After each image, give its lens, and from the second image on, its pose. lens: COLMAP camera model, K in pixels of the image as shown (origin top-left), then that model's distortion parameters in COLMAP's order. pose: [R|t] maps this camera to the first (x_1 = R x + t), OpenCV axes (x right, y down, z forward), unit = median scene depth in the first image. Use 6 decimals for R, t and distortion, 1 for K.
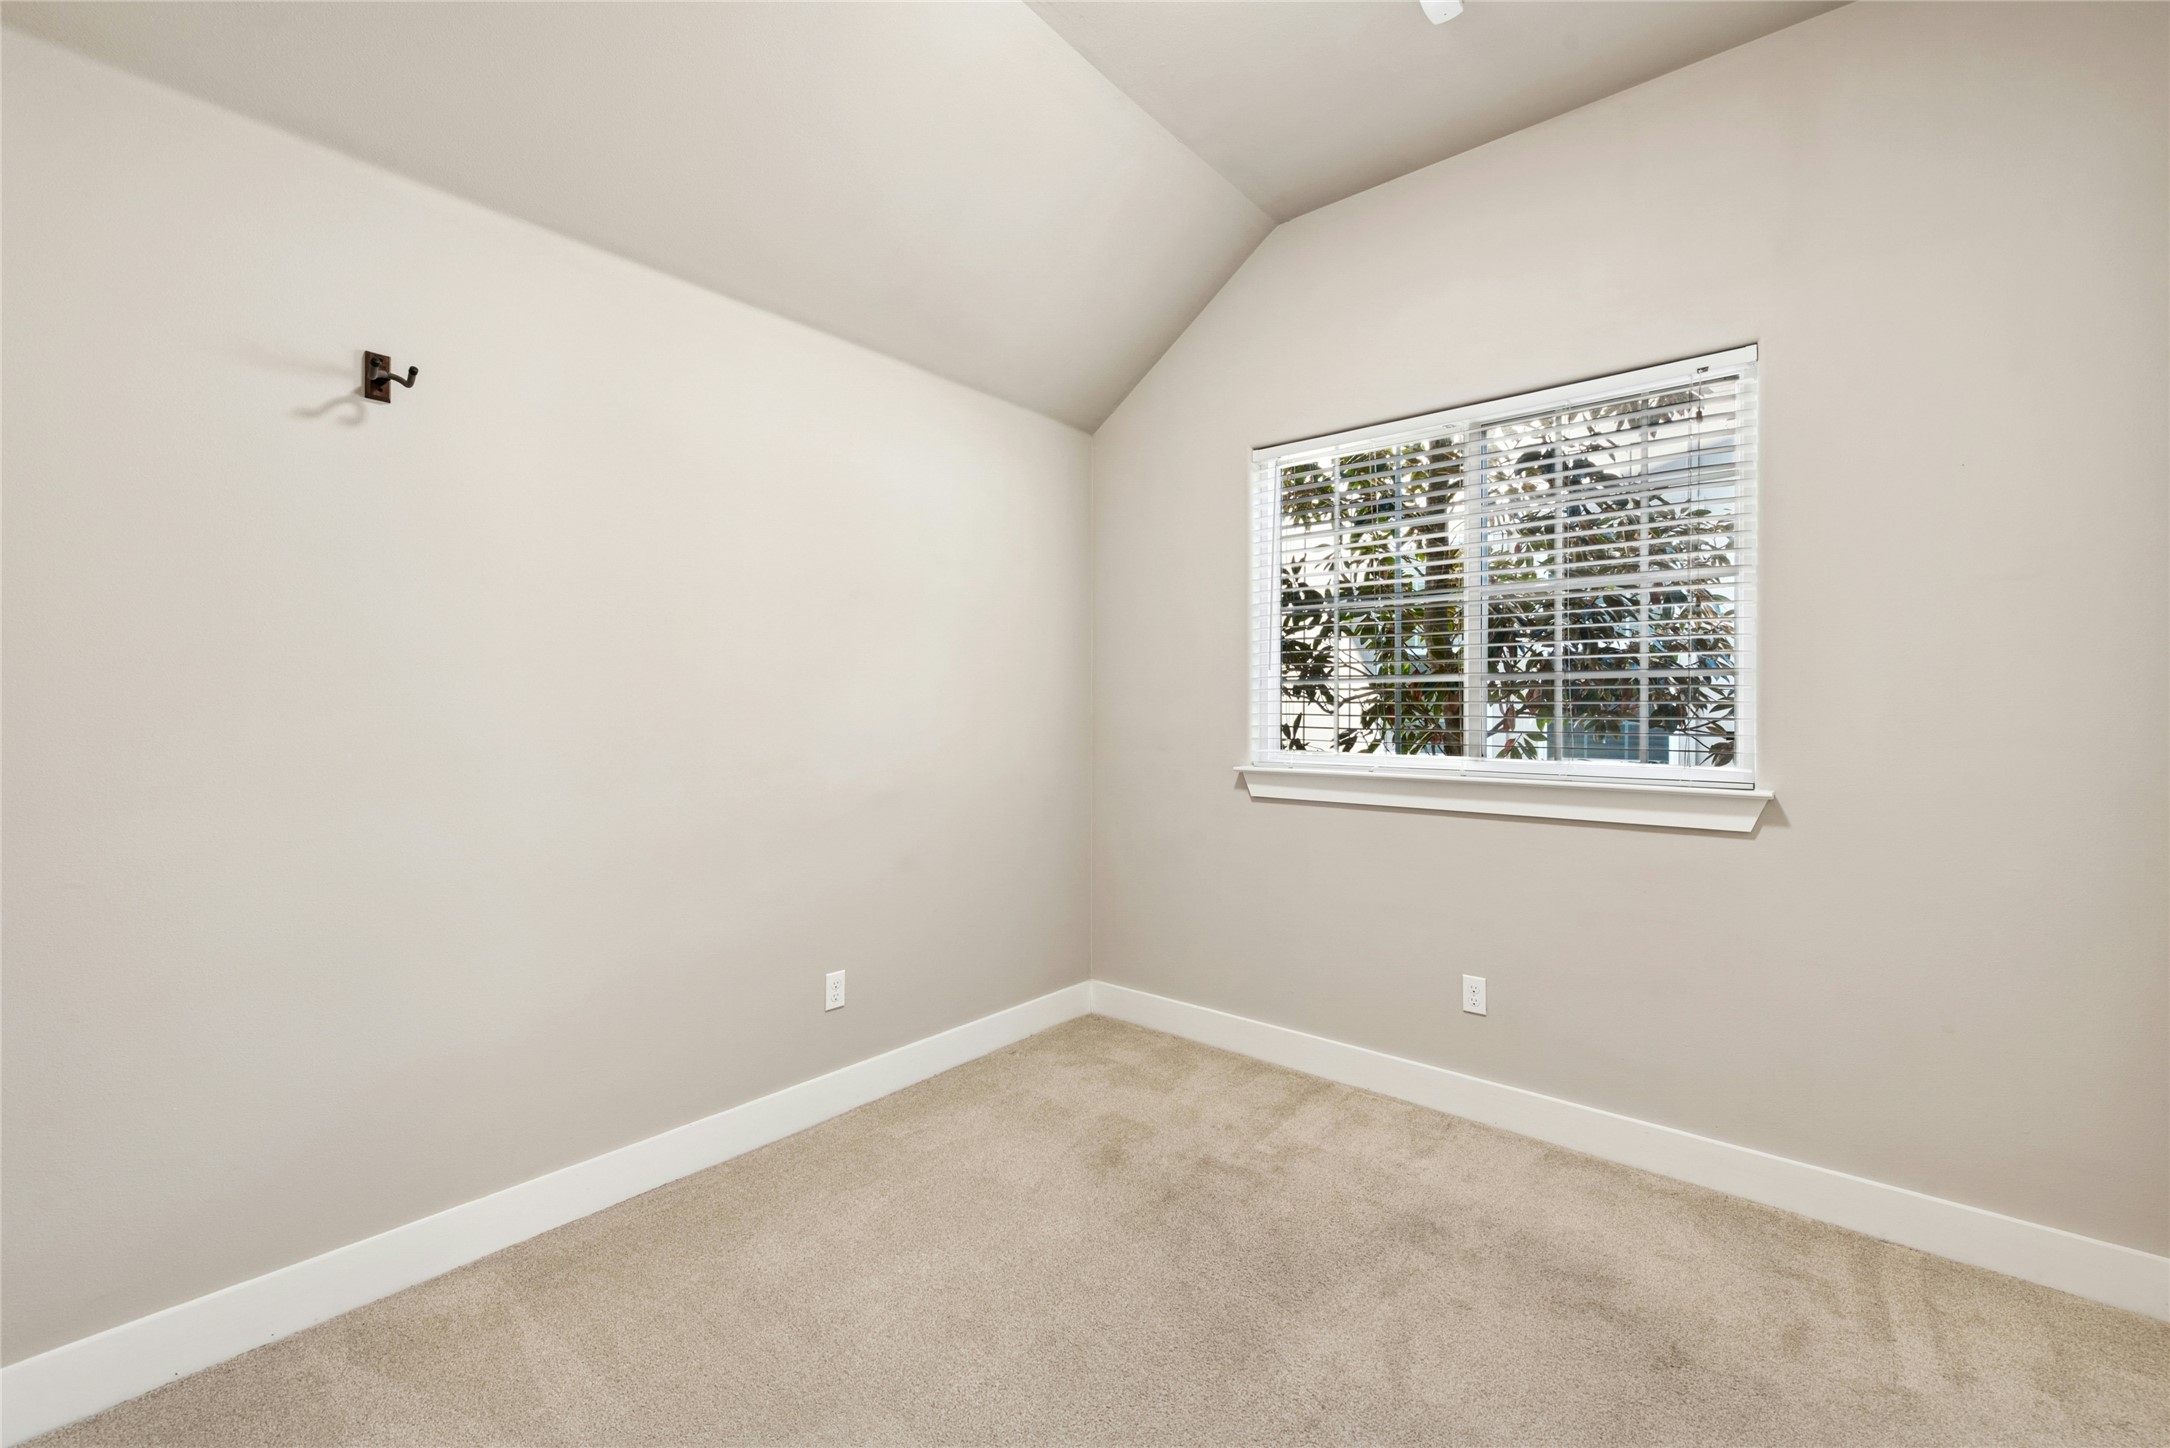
lens RADIAL K [[890.3, 0, 1103.0], [0, 890.3, 708.4], [0, 0, 1]] dist [0.010608, -0.003406]
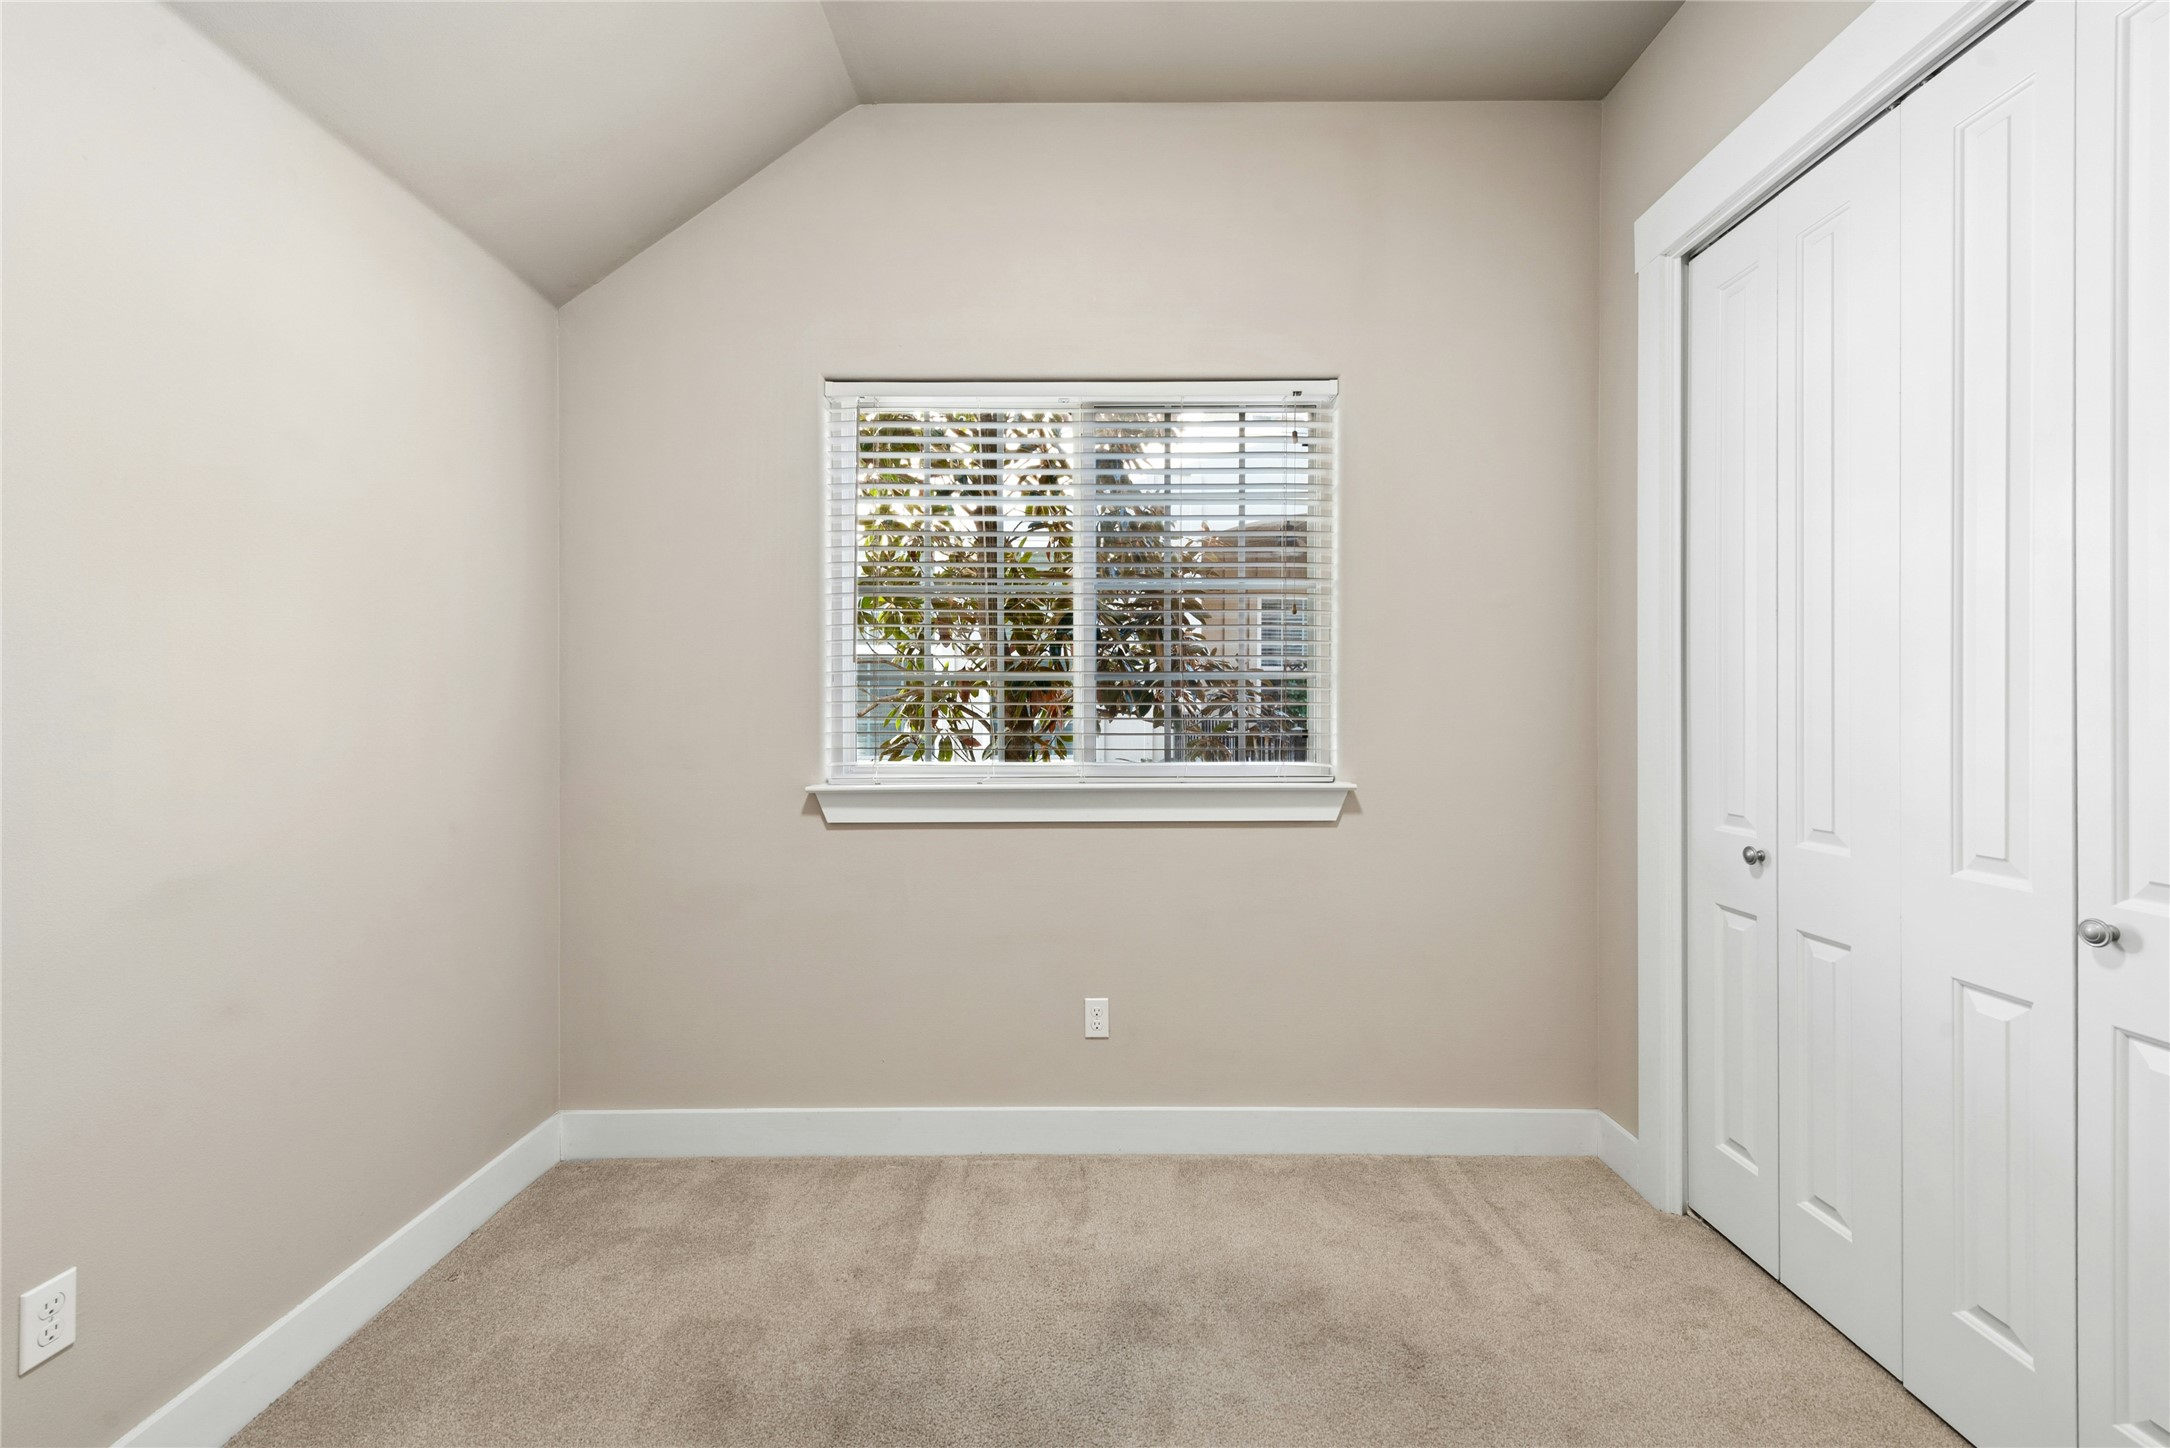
lens RADIAL K [[890.3, 0, 1101.6], [0, 890.3, 709.9], [0, 0, 1]] dist [0.010608, -0.003406]
pose [[0.773090, -0.004641, 0.634279, -0.170876], [0.003296, 0.999989, 0.003299, -0.002951], [-0.634288, -0.000460, 0.773097, 0.287843]]
